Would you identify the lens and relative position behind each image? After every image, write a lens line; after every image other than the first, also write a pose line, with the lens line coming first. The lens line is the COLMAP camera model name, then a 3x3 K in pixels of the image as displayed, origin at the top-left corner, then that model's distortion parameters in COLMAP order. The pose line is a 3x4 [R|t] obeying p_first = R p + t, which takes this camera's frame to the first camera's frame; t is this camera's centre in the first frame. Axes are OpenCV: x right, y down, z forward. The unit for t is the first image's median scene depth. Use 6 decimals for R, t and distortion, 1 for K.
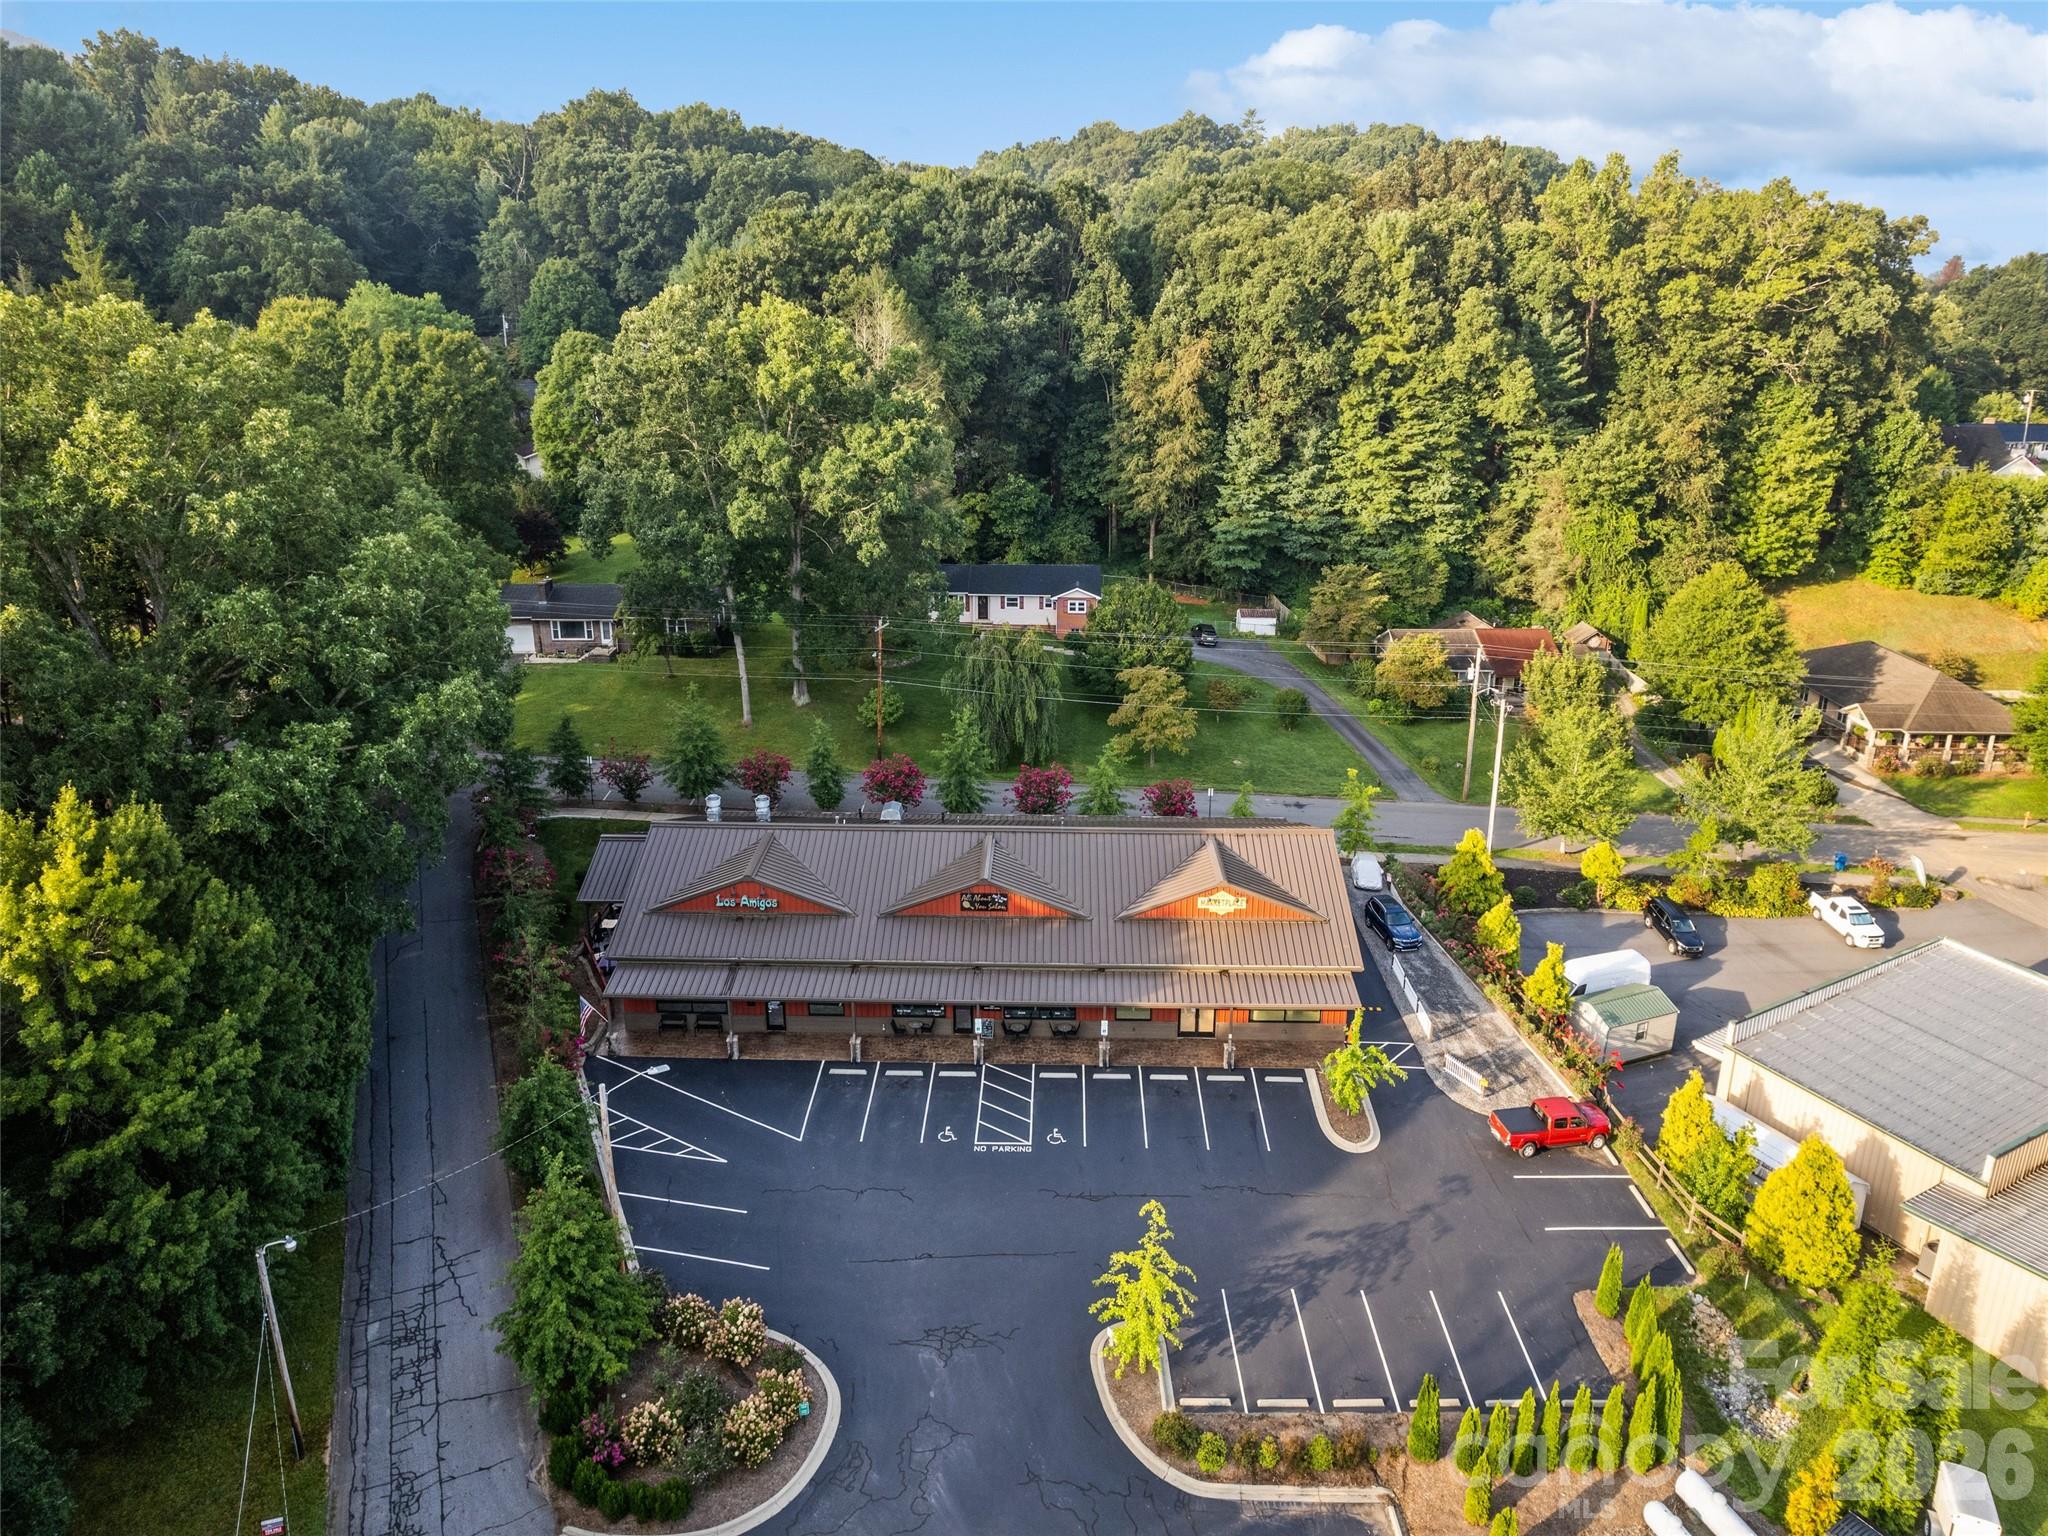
lens RADIAL K [[1424.7, 0, 1024.0], [0, 1424.7, 768.0], [0, 0, 1]] dist [-0.075120, 0.069720]
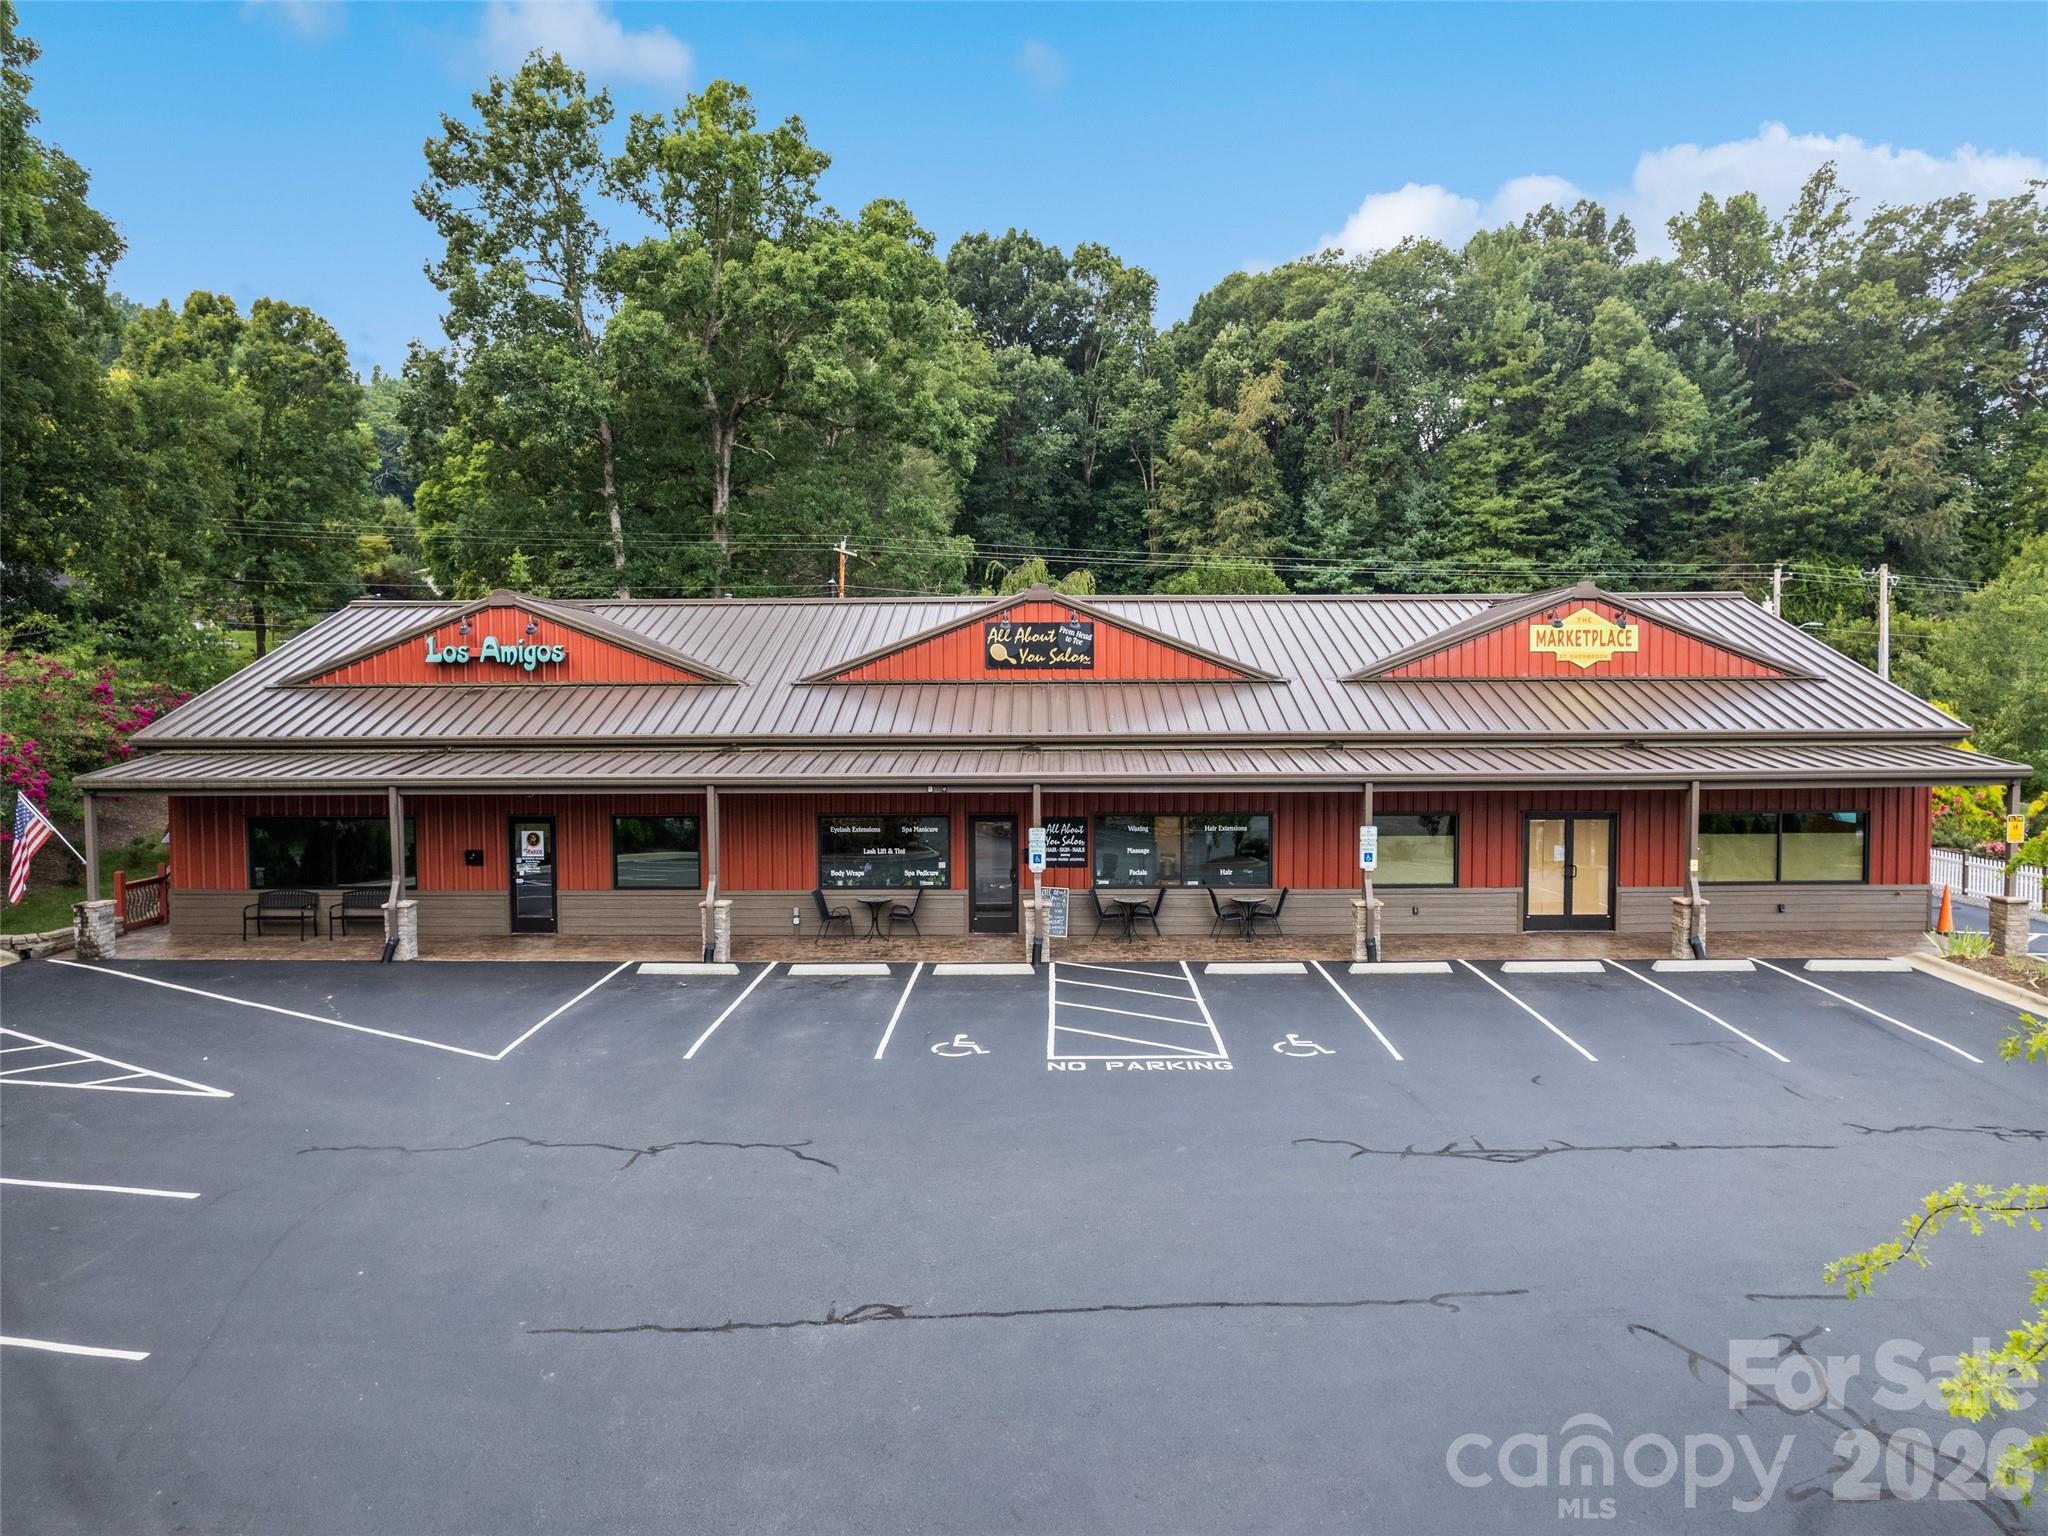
lens RADIAL K [[1424.7, 0, 1024.0], [0, 1424.7, 768.0], [0, 0, 1]] dist [-0.075120, 0.069720]
pose [[0.999969, -0.004833, 0.006189, -0.018134], [0.006355, 0.961013, -0.276430, 0.127307], [-0.004612, 0.276461, 0.961014, 0.299991]]
